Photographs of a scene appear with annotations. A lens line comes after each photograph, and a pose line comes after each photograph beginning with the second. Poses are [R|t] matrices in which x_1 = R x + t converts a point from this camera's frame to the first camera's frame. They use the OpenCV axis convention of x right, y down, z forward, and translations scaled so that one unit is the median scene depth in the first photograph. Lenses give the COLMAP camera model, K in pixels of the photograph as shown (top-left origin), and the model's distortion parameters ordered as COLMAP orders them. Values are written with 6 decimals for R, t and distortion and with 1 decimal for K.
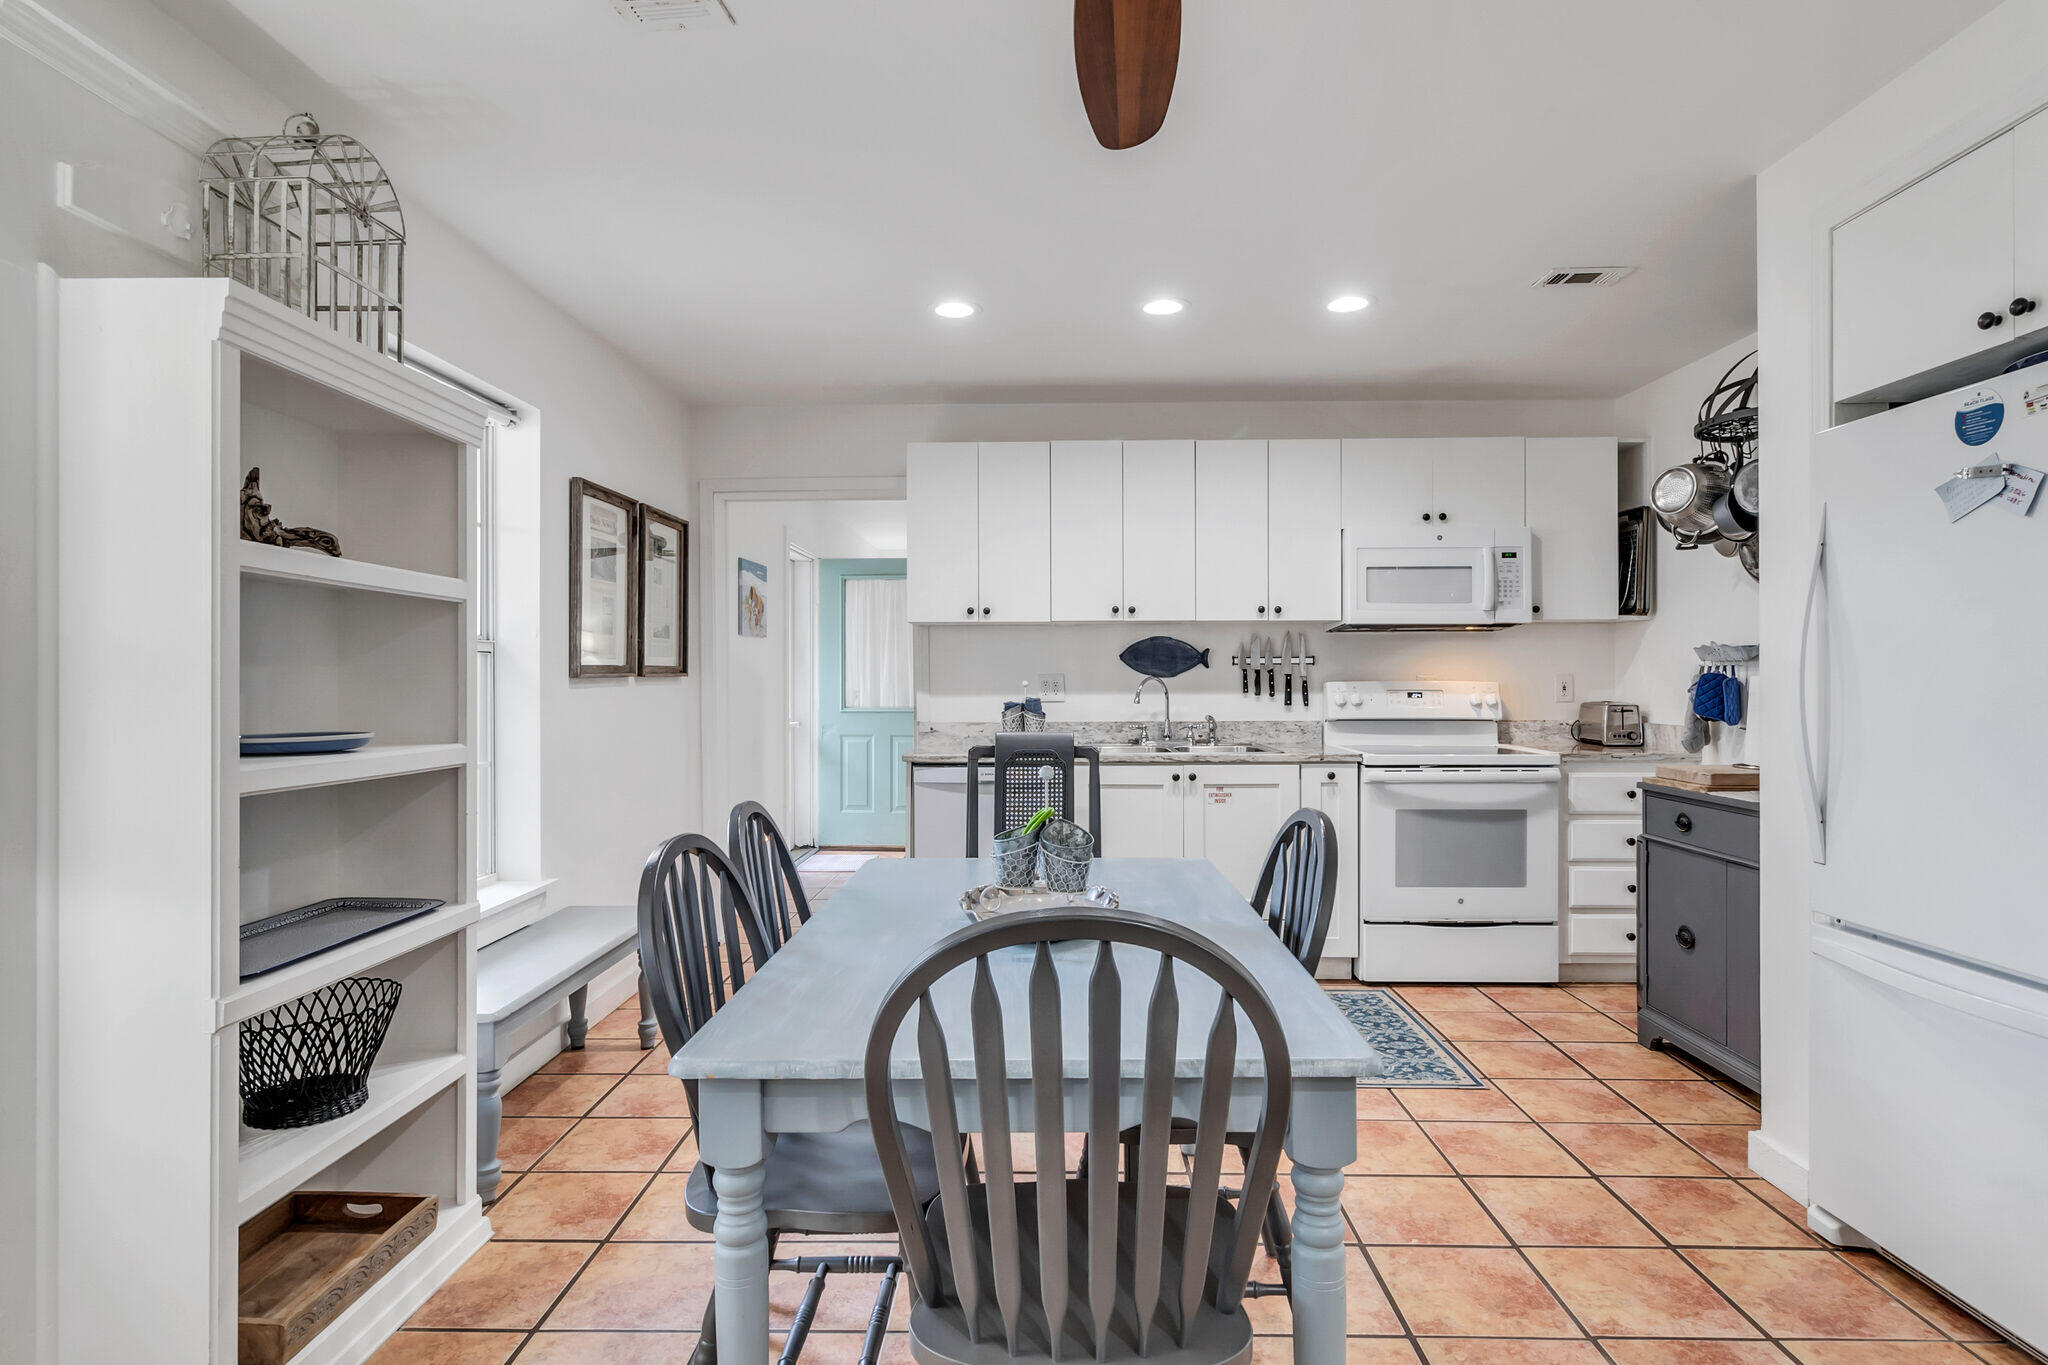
lens RADIAL K [[1113.5, 0, 1017.1], [0, 1113.5, 676.5], [0, 0, 1]] dist [0.000015, -0.000795]
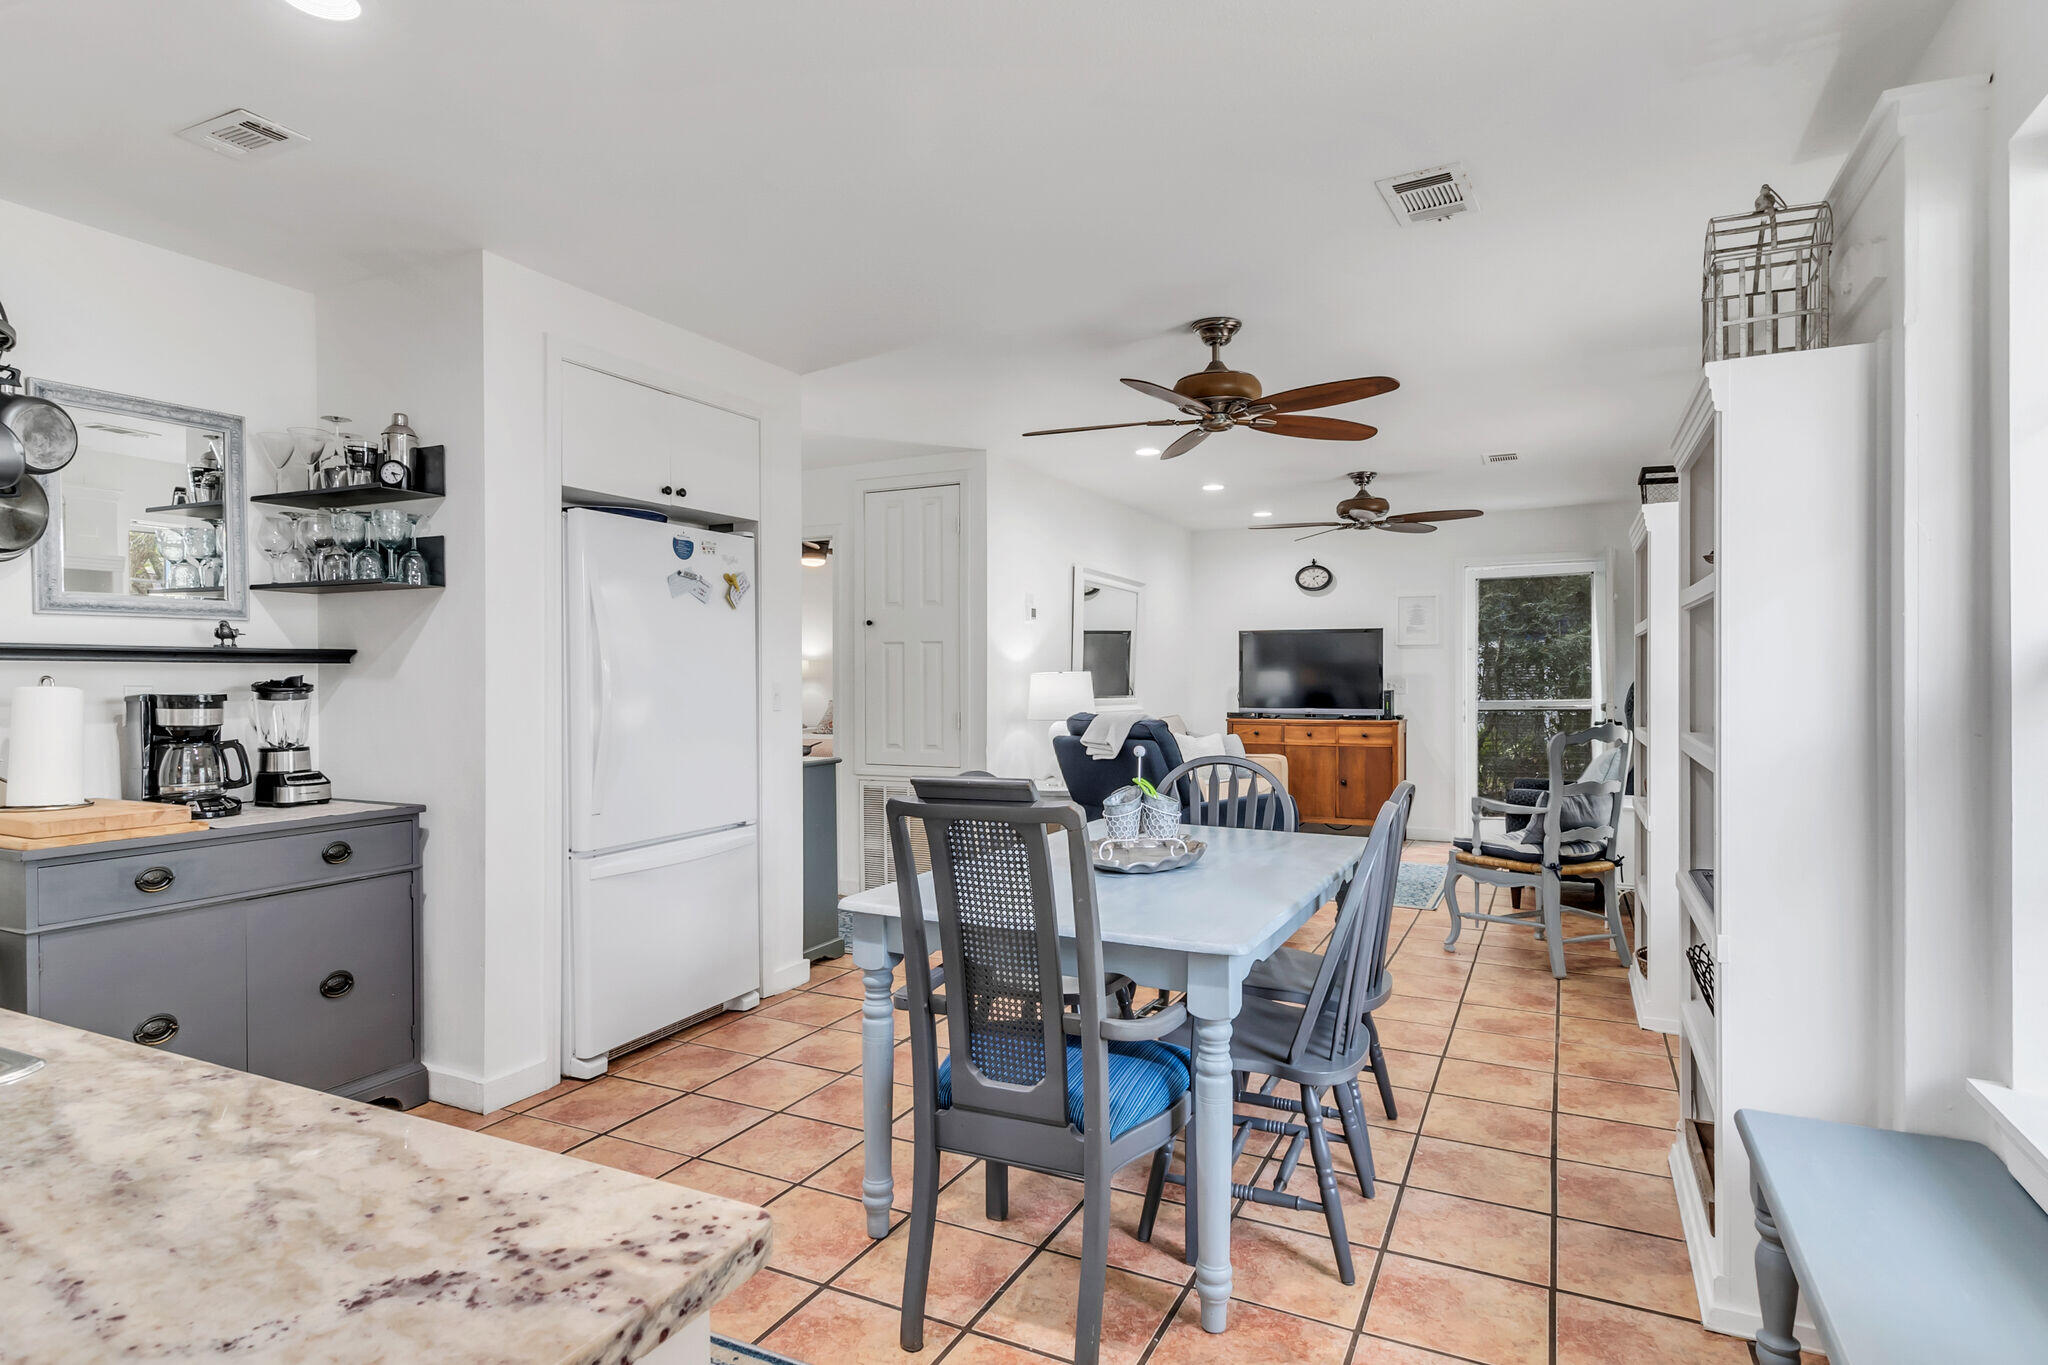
lens RADIAL K [[1113.5, 0, 1017.1], [0, 1113.5, 676.5], [0, 0, 1]] dist [0.000015, -0.000795]
pose [[-0.910127, 0.005345, 0.414294, -0.399374], [0.005541, 0.999984, -0.000730, -0.004671], [-0.414292, 0.001631, -0.910143, 2.305977]]
